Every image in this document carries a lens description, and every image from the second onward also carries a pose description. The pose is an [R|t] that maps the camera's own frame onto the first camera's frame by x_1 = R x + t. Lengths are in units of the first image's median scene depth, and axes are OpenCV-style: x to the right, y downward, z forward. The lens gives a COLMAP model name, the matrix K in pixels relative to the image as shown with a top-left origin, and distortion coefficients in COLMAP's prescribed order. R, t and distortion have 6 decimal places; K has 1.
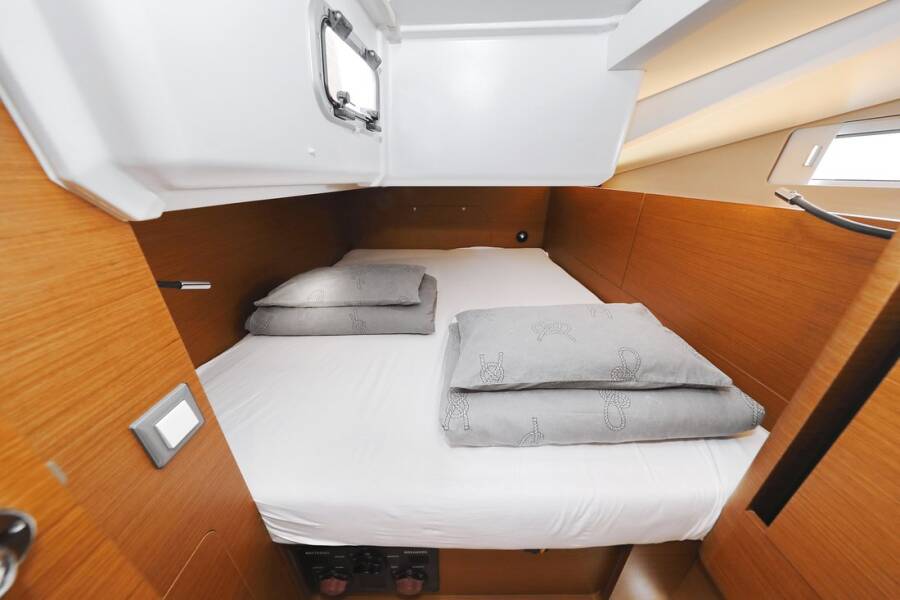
lens RADIAL K [[287.8, 0, 441.5], [0, 287.8, 297.4], [0, 0, 1]] dist [0.004709, -0.000505]
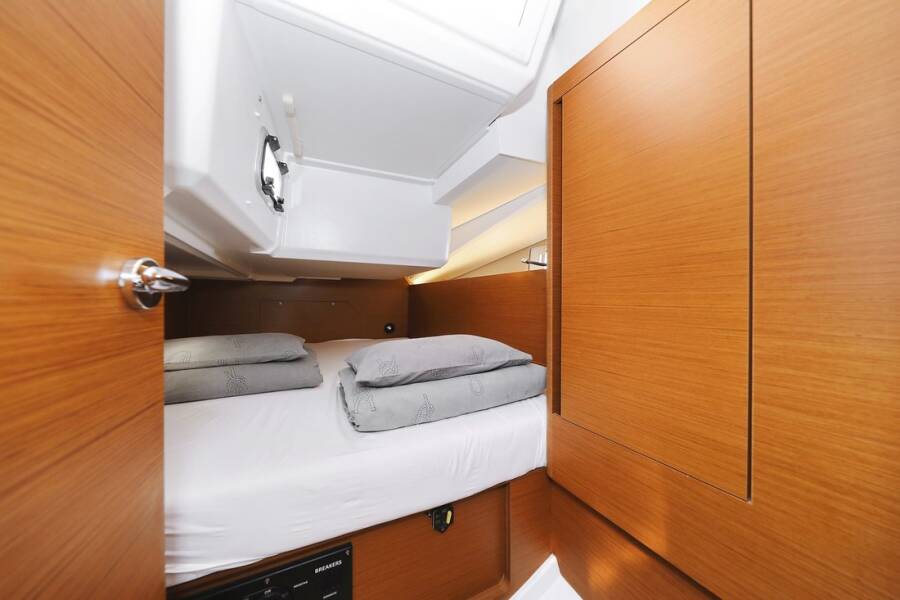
lens RADIAL K [[291.6, 0, 447.0], [0, 291.6, 275.5], [0, 0, 1]] dist [0.011743, -0.000018]
pose [[0.887640, 0.031776, 0.459440, -0.200812], [0.178055, 0.896361, -0.405997, 0.463962], [-0.424725, 0.442185, 0.789988, -0.310071]]
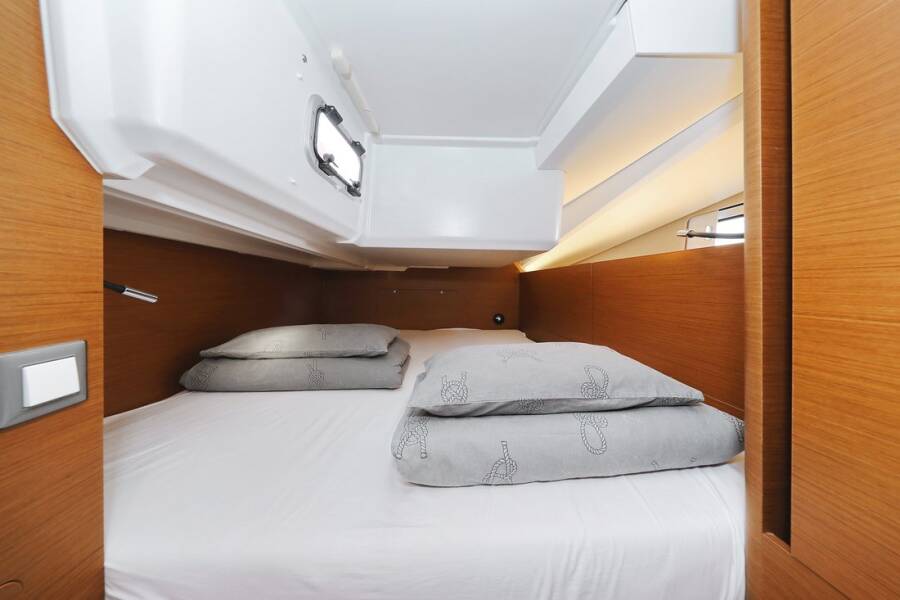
lens RADIAL K [[287.8, 0, 448.4], [0, 287.8, 273.2], [0, 0, 1]] dist [0.004709, -0.000505]
pose [[0.996885, 0.003753, 0.078778, 0.083665], [0.029408, 0.909138, -0.415456, 0.297328], [-0.073180, 0.416479, 0.906195, 0.021713]]
